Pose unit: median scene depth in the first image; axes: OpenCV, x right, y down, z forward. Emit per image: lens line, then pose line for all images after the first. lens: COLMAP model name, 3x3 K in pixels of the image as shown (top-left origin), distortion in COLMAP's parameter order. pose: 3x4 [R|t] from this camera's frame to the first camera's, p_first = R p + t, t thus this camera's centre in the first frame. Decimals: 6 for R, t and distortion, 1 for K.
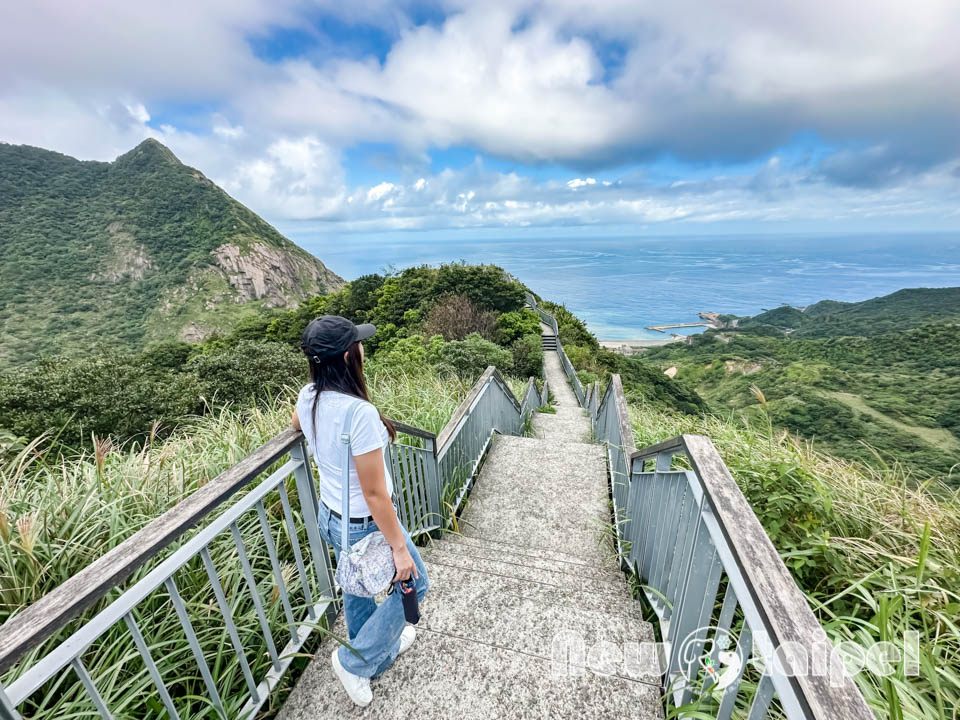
lens RADIAL K [[388.7, 0, 481.3], [0, 388.7, 357.0], [0, 0, 1]] dist [-0.002509, 0.000891]
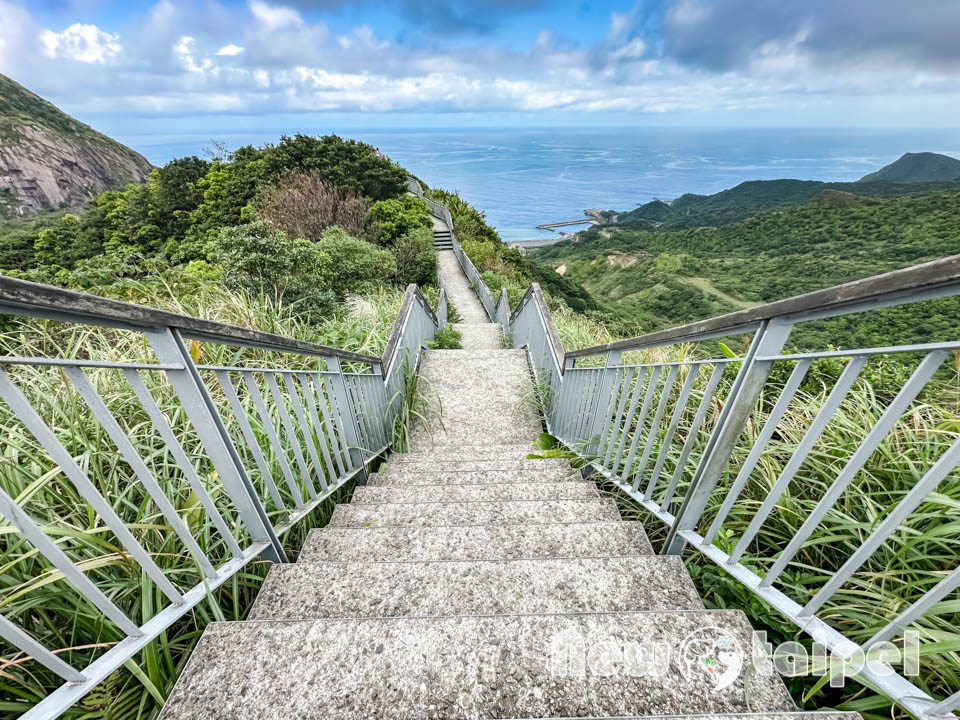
lens RADIAL K [[388.7, 0, 482.3], [0, 388.7, 361.7], [0, 0, 1]] dist [-0.002509, 0.000891]
pose [[0.962993, -0.127026, 0.237718, 0.003074], [0.065524, 0.965852, 0.250670, 0.001019], [-0.261442, -0.225817, 0.938432, 0.017052]]
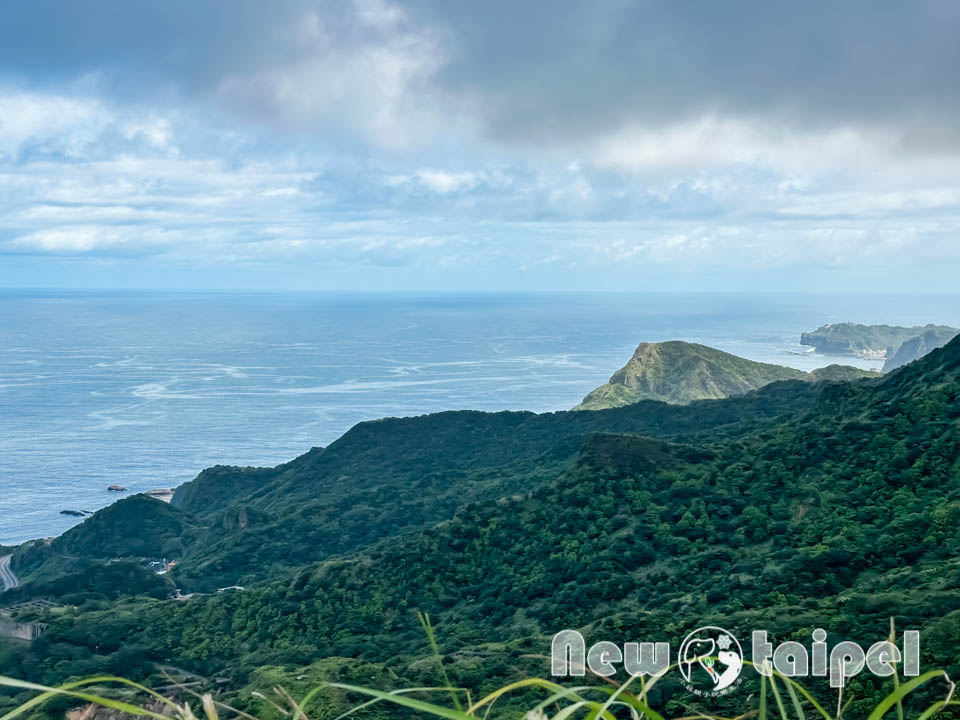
lens RADIAL K [[1388.7, 0, 472.7], [0, 1388.7, 360.0], [0, 0, 1]] dist [0.108569, 0.000000]
pose [[0.593991, -0.024394, 0.804102, -0.008739], [0.225473, 0.964527, -0.137296, -0.029545], [-0.772229, 0.262855, 0.578420, 0.122125]]
